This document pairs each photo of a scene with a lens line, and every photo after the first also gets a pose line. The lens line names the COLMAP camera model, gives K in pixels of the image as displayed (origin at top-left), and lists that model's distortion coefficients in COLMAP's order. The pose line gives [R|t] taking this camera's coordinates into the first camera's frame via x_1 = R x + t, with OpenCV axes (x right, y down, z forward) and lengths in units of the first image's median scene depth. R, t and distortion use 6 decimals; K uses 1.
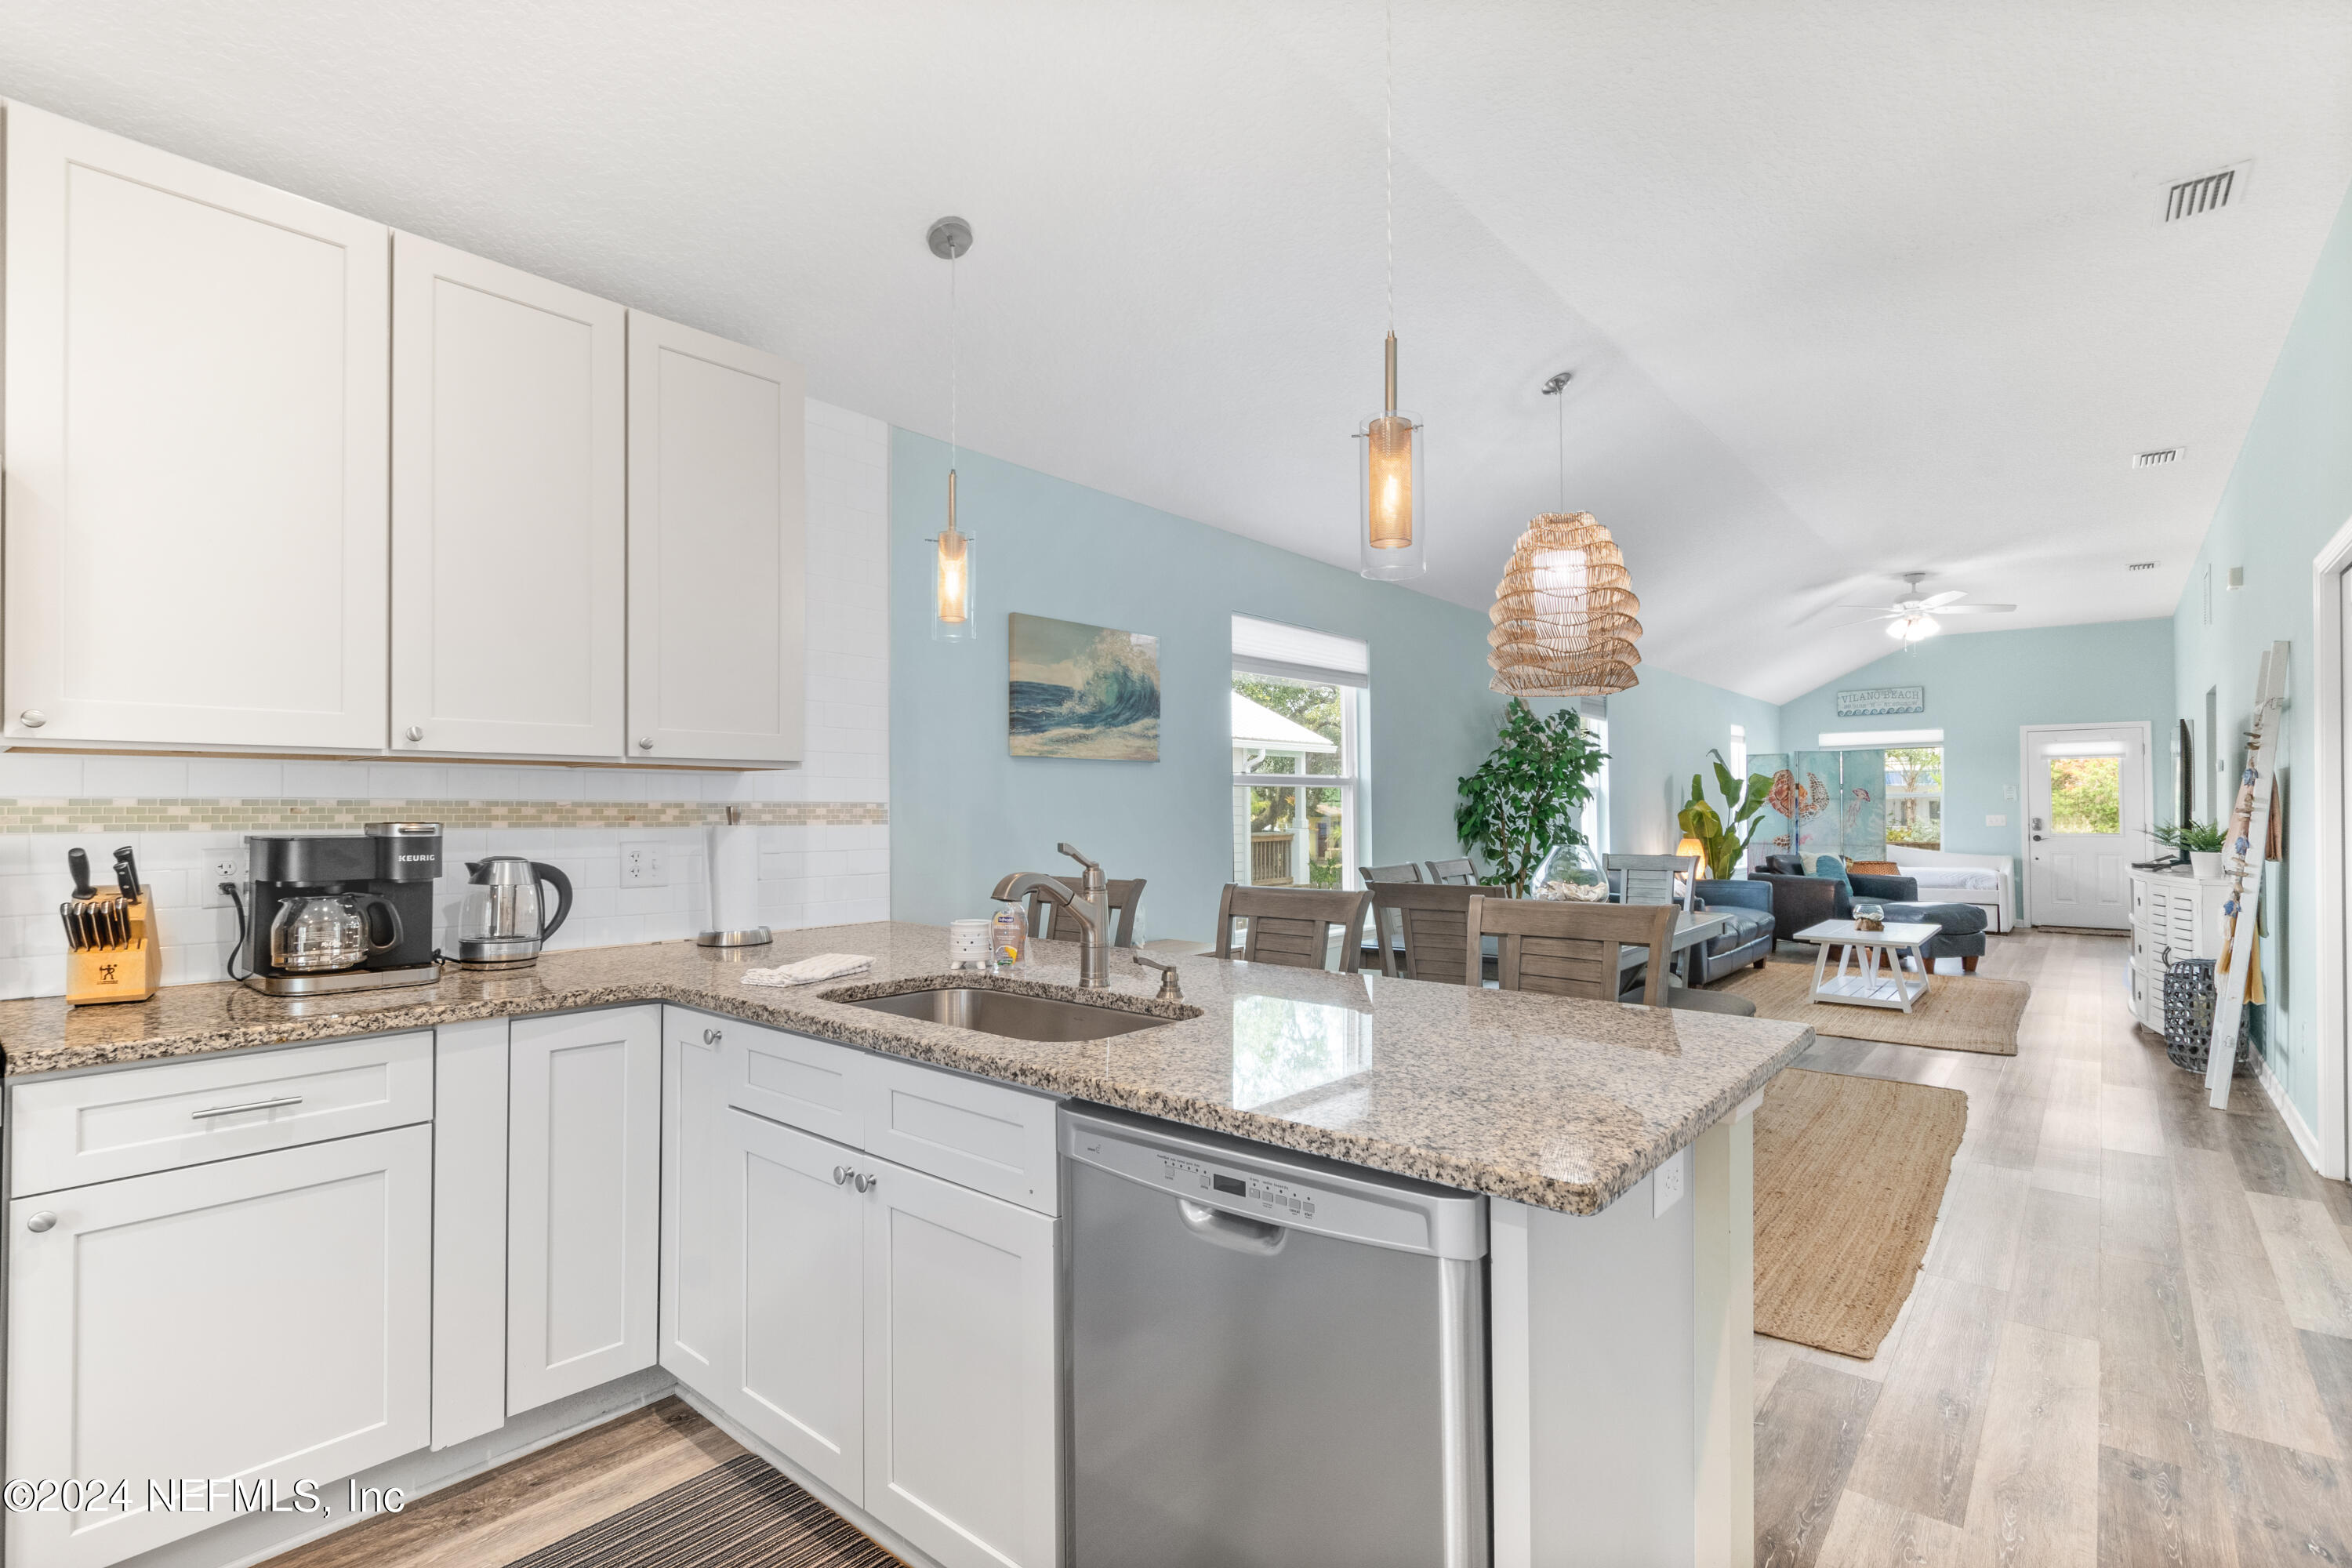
lens RADIAL K [[1083.5, 0, 1171.5], [0, 1083.5, 791.3], [0, 0, 1]] dist [-0.000003, -0.003324]
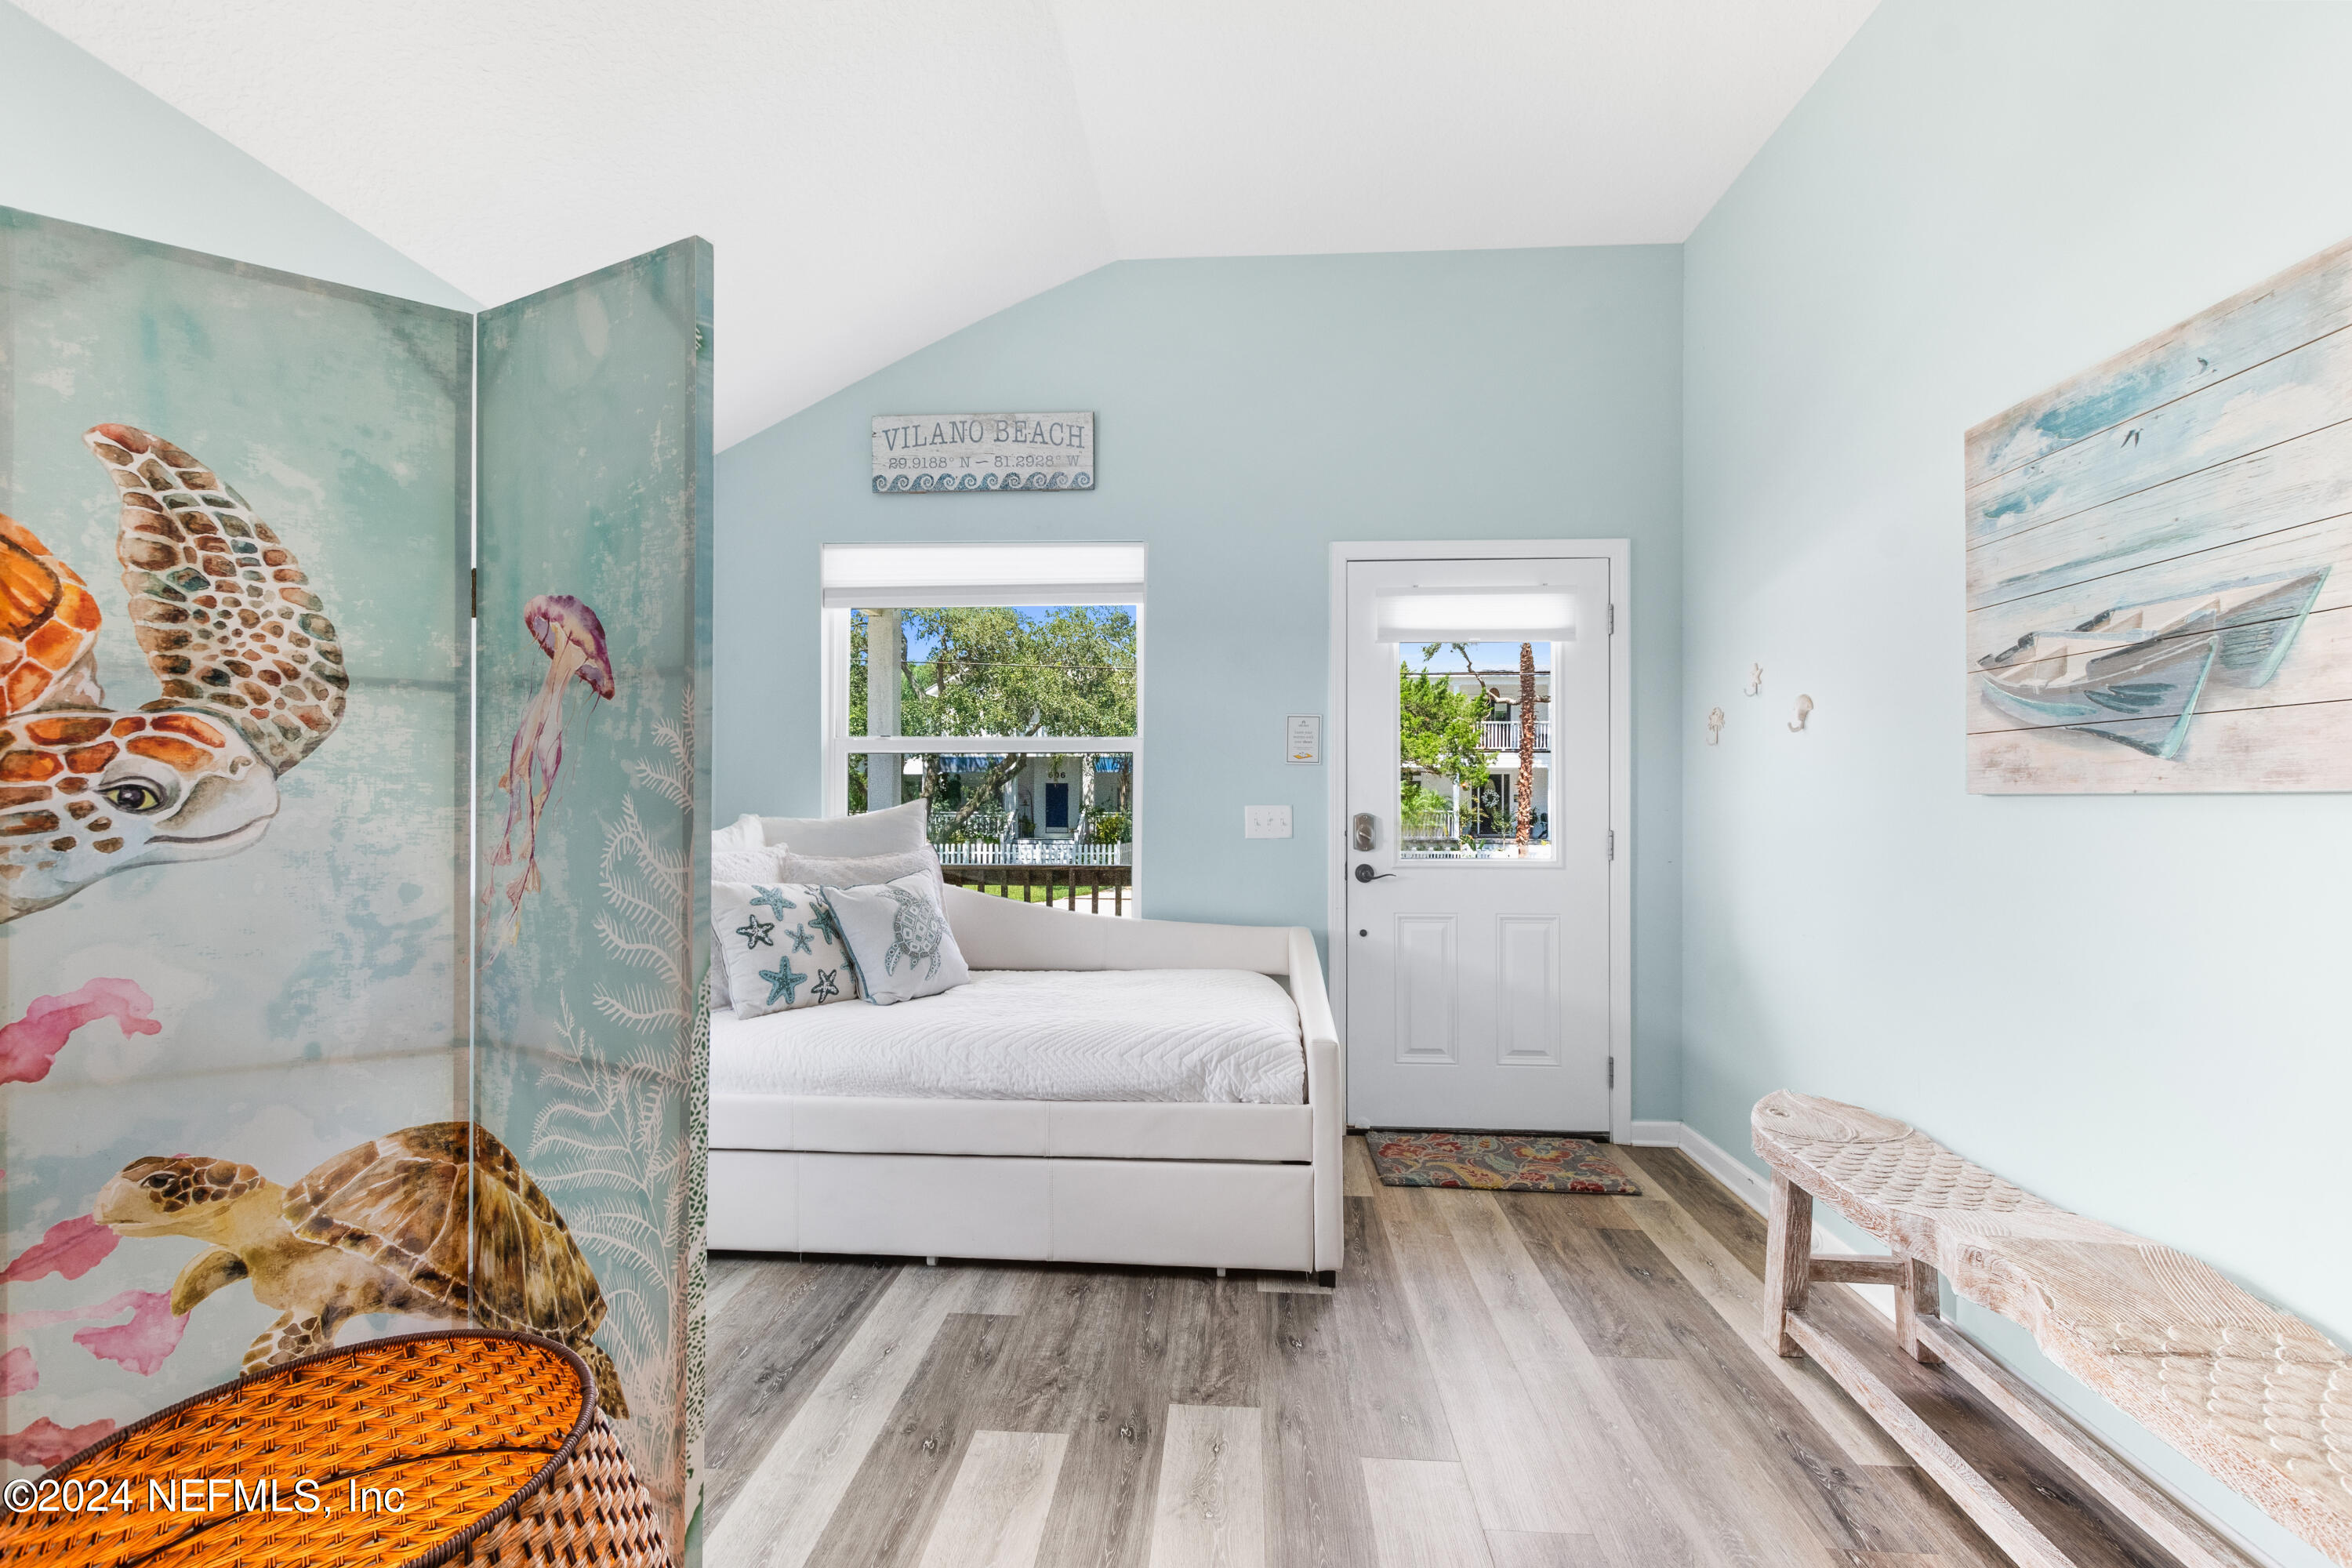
lens RADIAL K [[1011.6, 0, 1180.1], [0, 1011.6, 789.2], [0, 0, 1]] dist [0.003442, -0.000837]
pose [[0.798509, 0.010132, 0.601898, 2.738900], [-0.017673, 0.999822, 0.006615, 0.075640], [-0.601724, -0.015919, 0.798545, 3.808732]]
